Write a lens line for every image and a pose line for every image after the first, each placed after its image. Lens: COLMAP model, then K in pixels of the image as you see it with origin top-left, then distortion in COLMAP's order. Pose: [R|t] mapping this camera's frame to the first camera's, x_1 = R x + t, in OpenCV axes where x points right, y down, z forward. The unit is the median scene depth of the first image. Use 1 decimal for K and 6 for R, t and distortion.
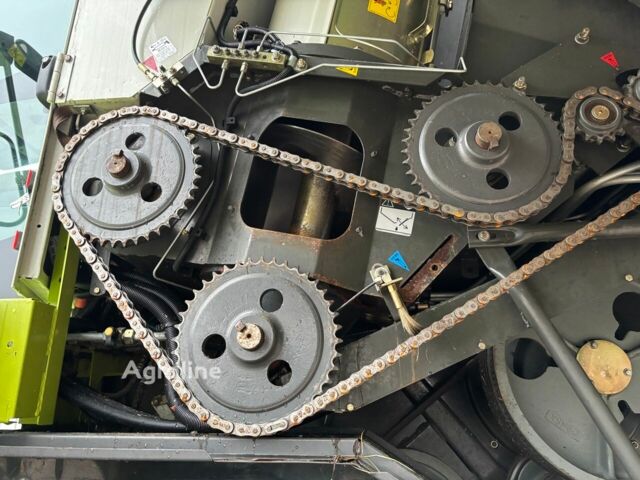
lens RADIAL K [[489.1, 0, 320.0], [0, 489.1, 240.0], [0, 0, 1]] dist [0.007630, 0.002668]
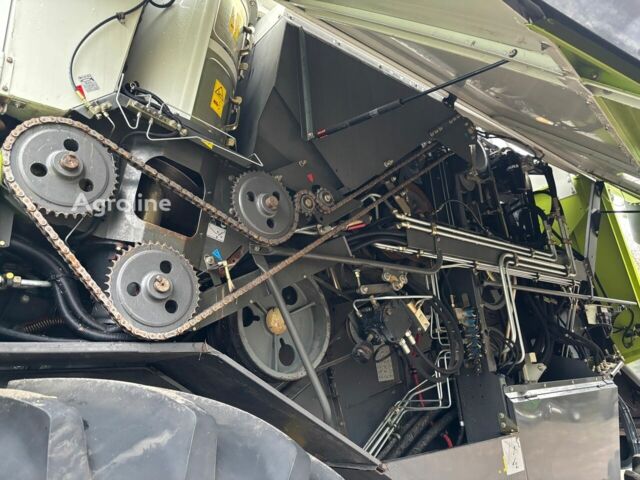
lens RADIAL K [[483.8, 0, 320.0], [0, 483.8, 240.0], [0, 0, 1]] dist [0.083297, -0.100338]
pose [[0.673169, 0.164894, 0.720870, -0.947008], [-0.156249, 0.984530, -0.079294, 0.075715], [-0.722793, -0.059257, 0.688519, -0.566274]]
